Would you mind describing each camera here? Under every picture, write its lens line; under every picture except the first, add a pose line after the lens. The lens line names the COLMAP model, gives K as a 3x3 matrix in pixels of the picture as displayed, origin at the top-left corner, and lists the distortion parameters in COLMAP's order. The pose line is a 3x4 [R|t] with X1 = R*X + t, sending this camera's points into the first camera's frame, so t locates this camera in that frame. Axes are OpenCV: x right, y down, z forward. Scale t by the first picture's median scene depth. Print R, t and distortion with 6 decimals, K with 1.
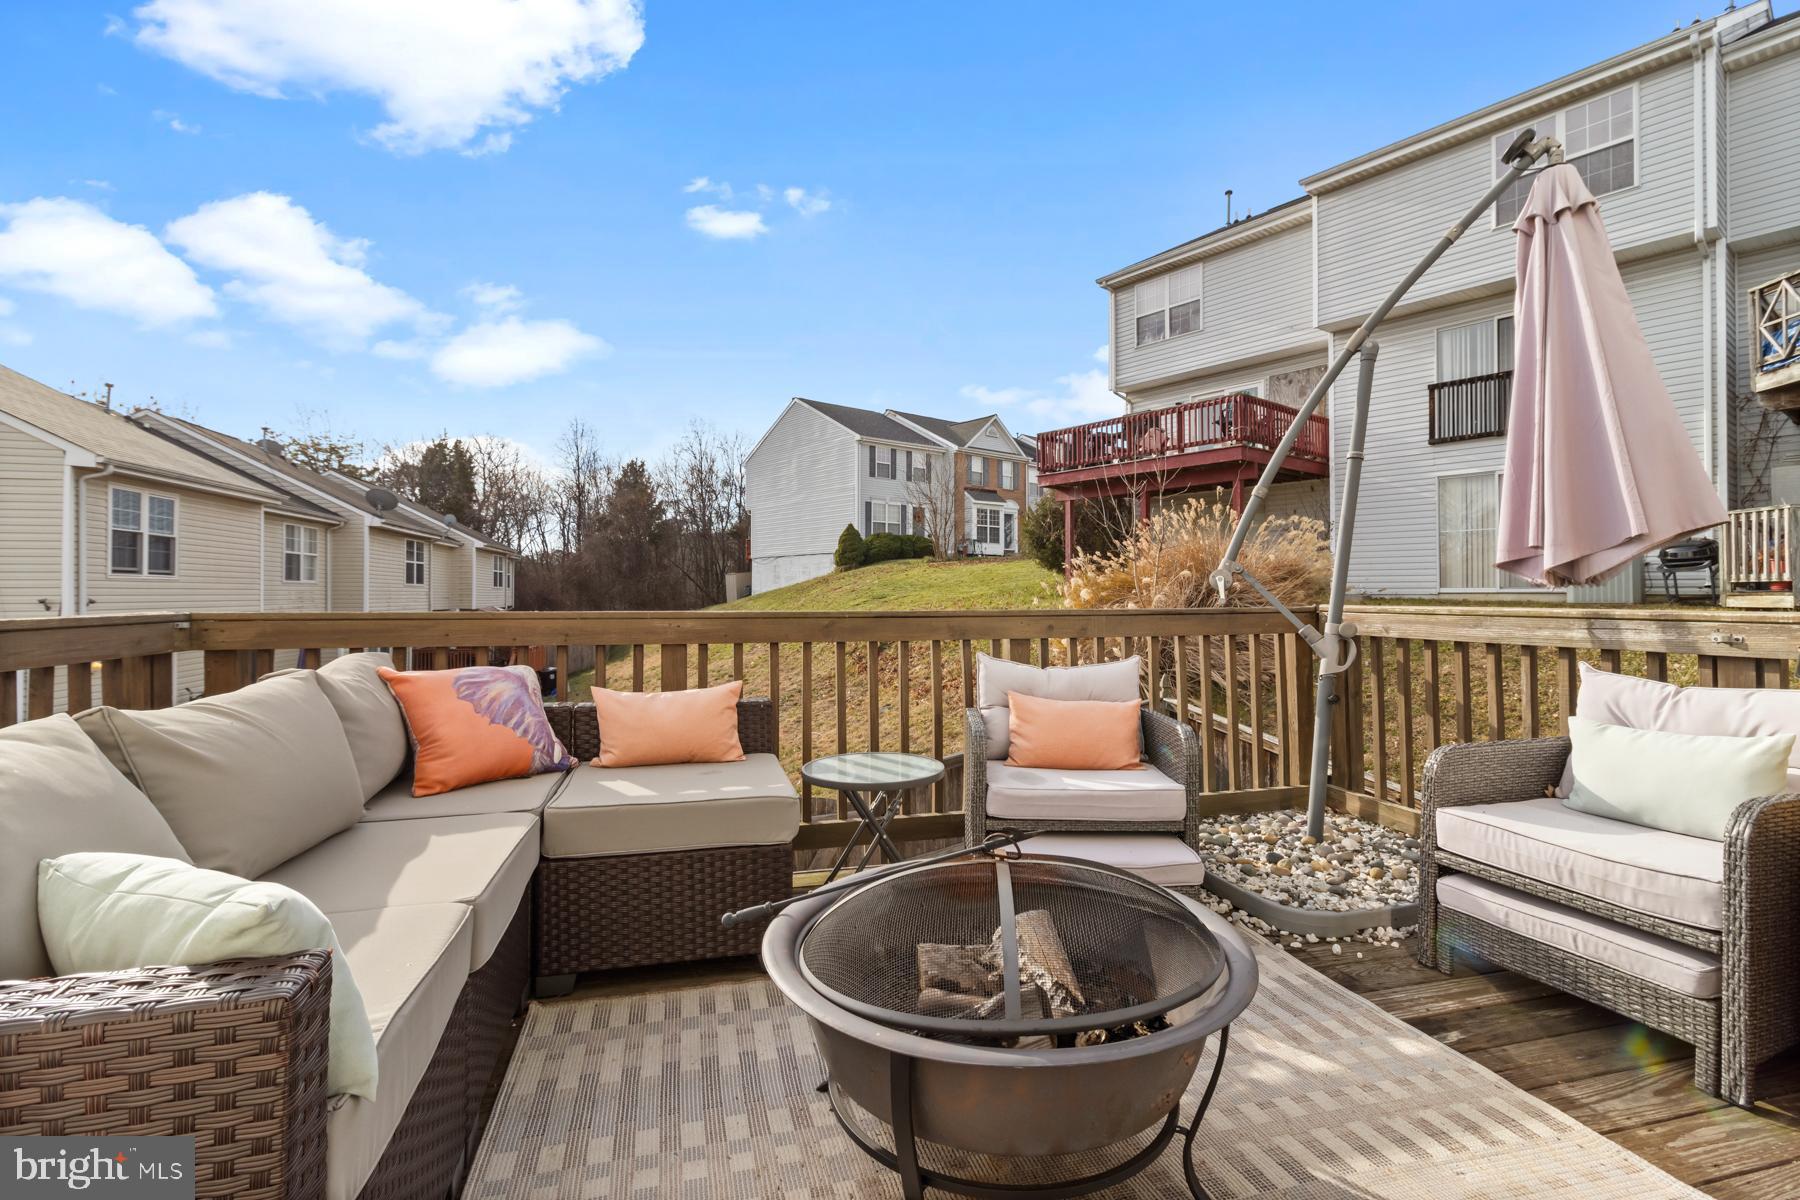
lens RADIAL K [[835.1, 0, 906.3], [0, 835.1, 572.6], [0, 0, 1]] dist [0.002063, 0.000075]
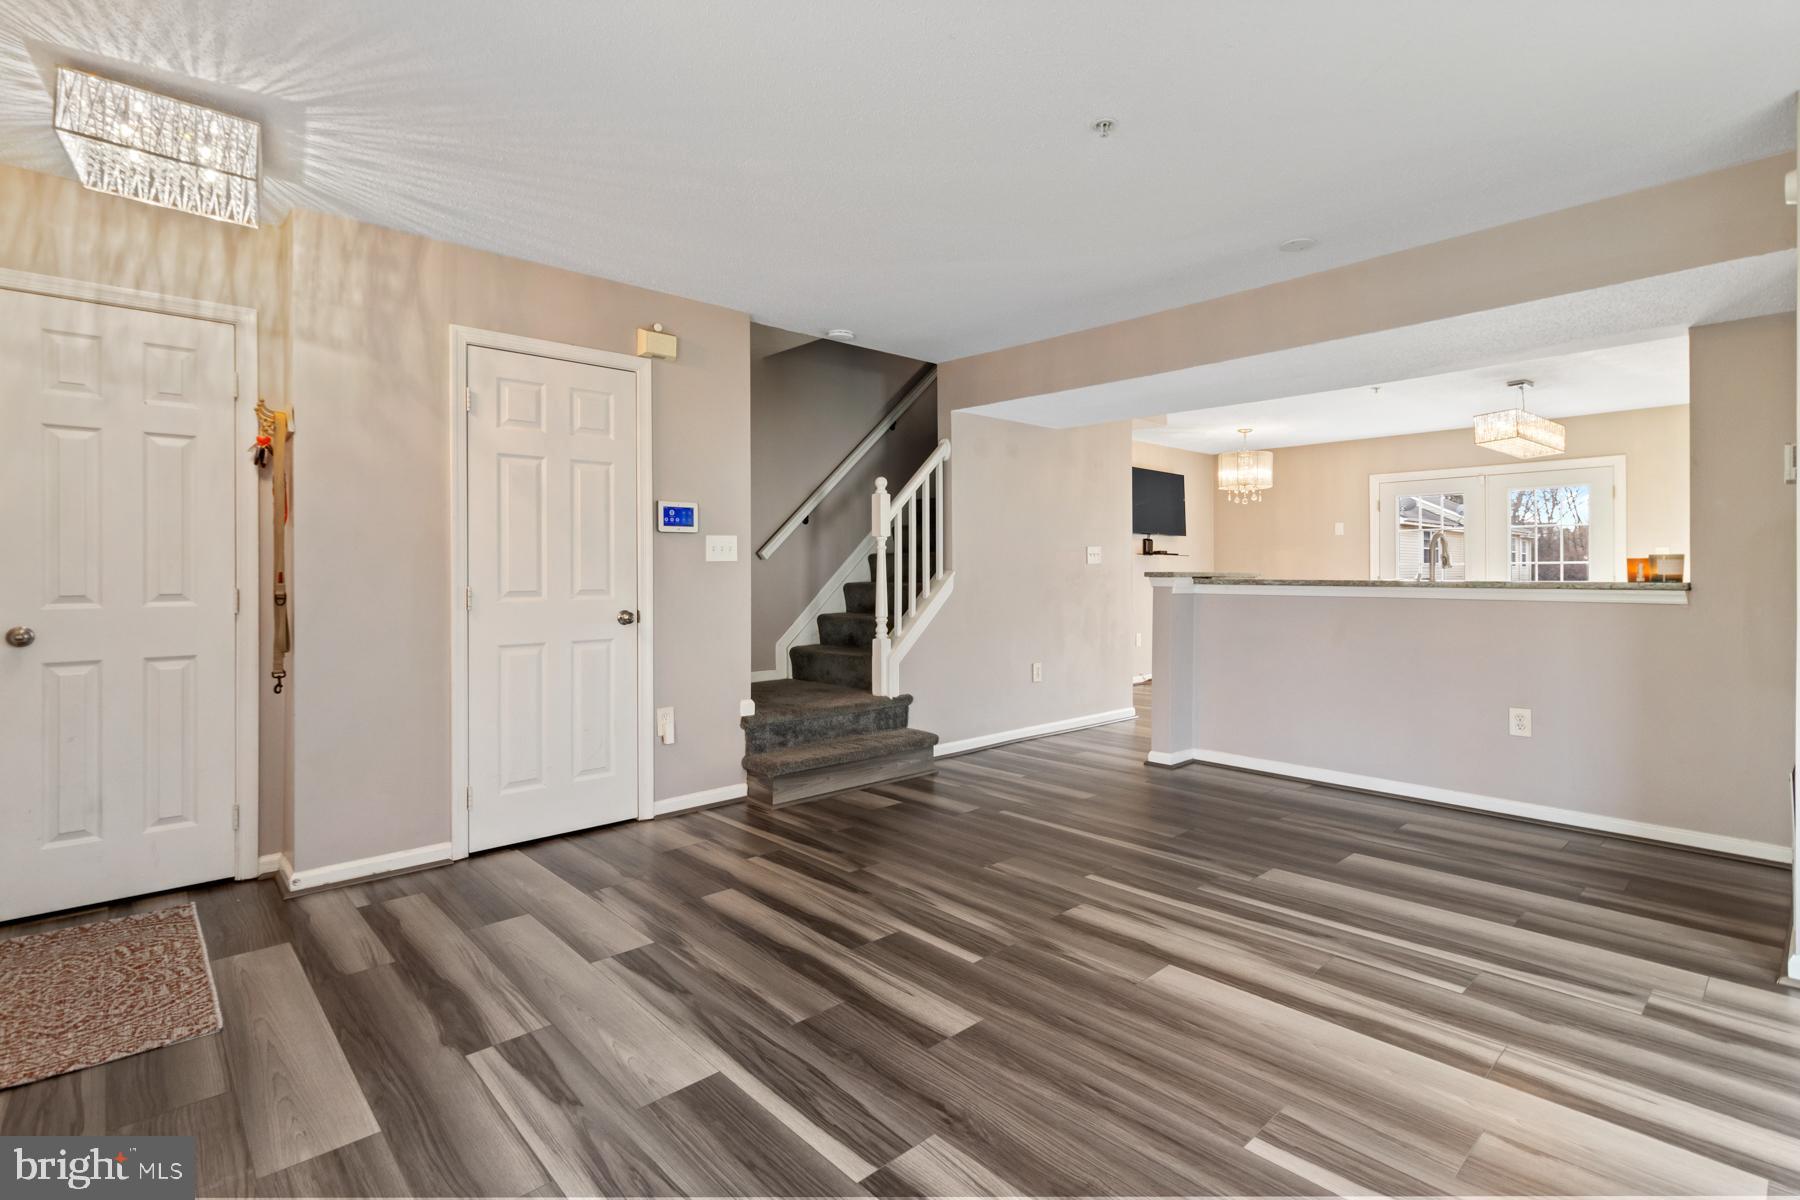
lens RADIAL K [[852.9, 0, 900.5], [0, 852.9, 572.5], [0, 0, 1]] dist [0.003953, 0.000671]
pose [[0.456985, 0.000104, -0.889474, 0.194341], [0.024985, 0.999604, 0.012953, -0.012799], [0.889123, -0.028143, 0.456802, -0.308260]]
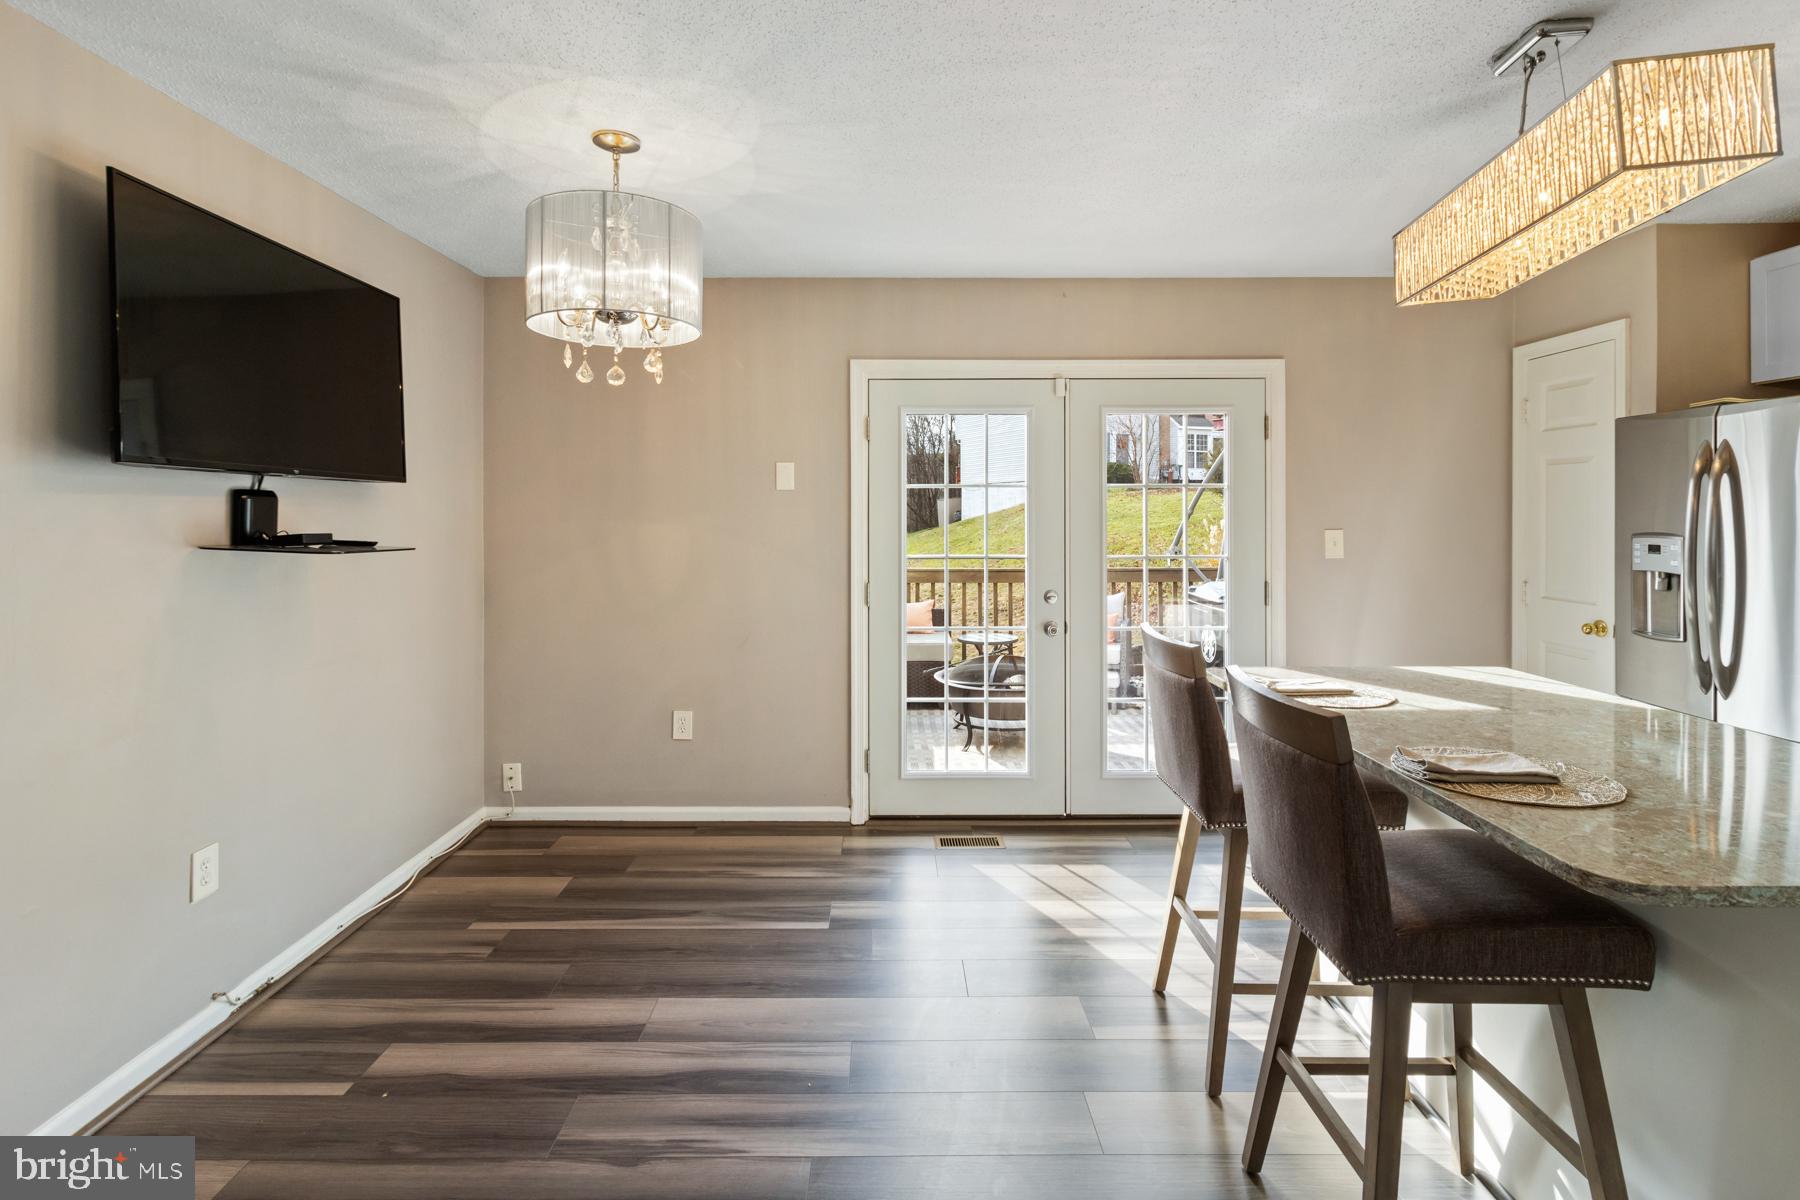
lens RADIAL K [[864.5, 0, 898.3], [0, 864.5, 513.8], [0, 0, 1]] dist [0.002622, 0.000373]
pose [[0.966309, 0.000091, -0.257385, 0.035115], [0.007037, 0.999617, 0.026776, -0.018586], [0.257289, -0.027685, 0.965938, -0.144034]]
